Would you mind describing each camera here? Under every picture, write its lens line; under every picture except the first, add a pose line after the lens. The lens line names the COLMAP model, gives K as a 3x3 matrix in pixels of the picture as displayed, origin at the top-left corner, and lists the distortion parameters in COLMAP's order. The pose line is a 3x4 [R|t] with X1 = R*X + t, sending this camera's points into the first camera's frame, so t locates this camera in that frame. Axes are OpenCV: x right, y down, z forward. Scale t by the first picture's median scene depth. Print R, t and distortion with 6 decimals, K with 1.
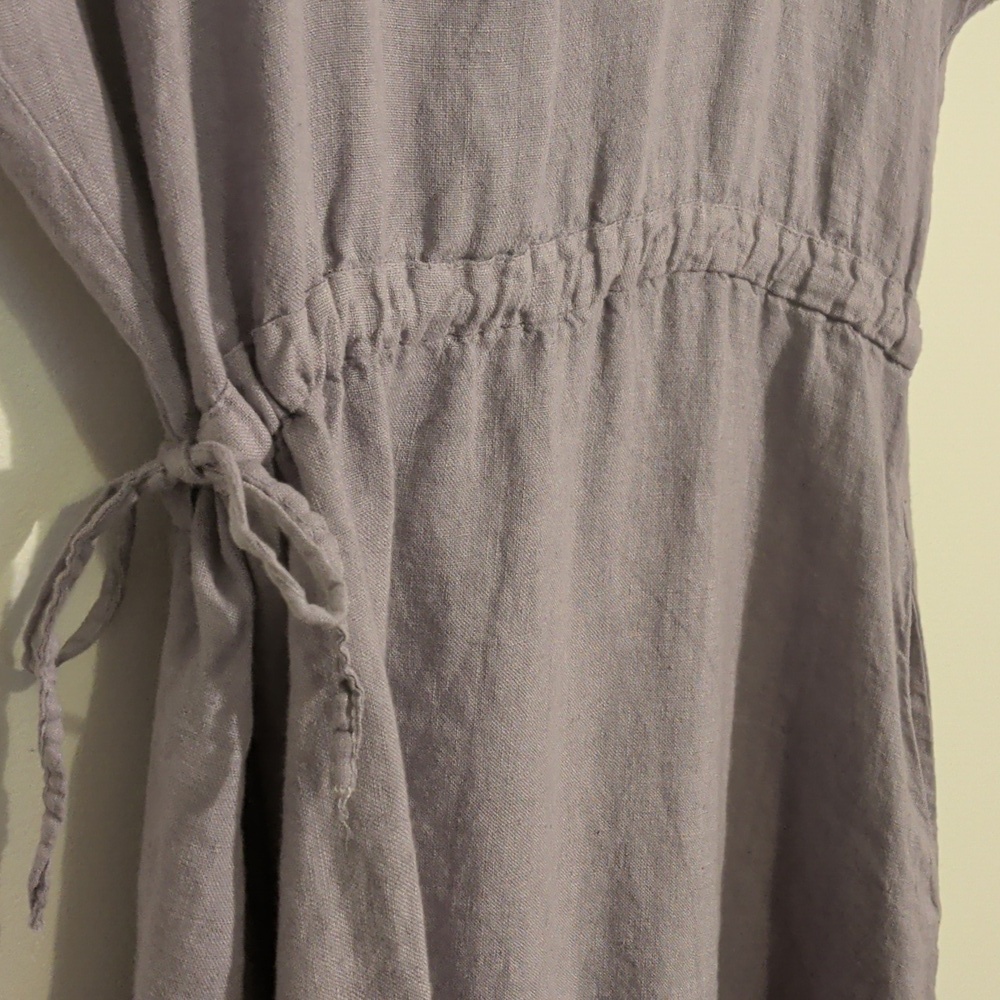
lens RADIAL K [[1633.8, 0, 500.7], [0, 1633.8, 500.5], [0, 0, 1]] dist [0.072799, -0.038649]
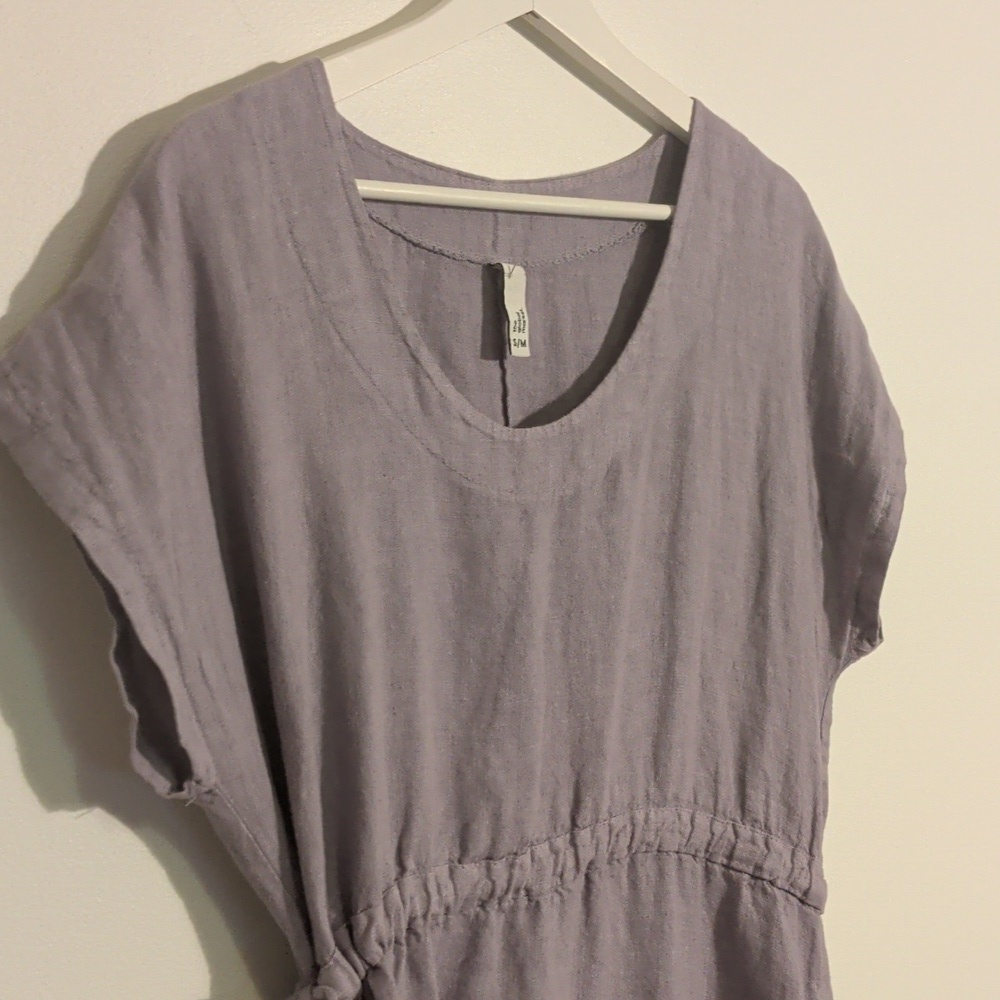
lens RADIAL K [[1633.8, 0, 500.7], [0, 1633.8, 500.5], [0, 0, 1]] dist [0.072799, -0.038649]
pose [[0.994793, -0.018966, -0.100134, 0.154128], [-0.006655, 0.968344, -0.249531, -0.081894], [0.101696, 0.248898, 0.963176, -0.625841]]
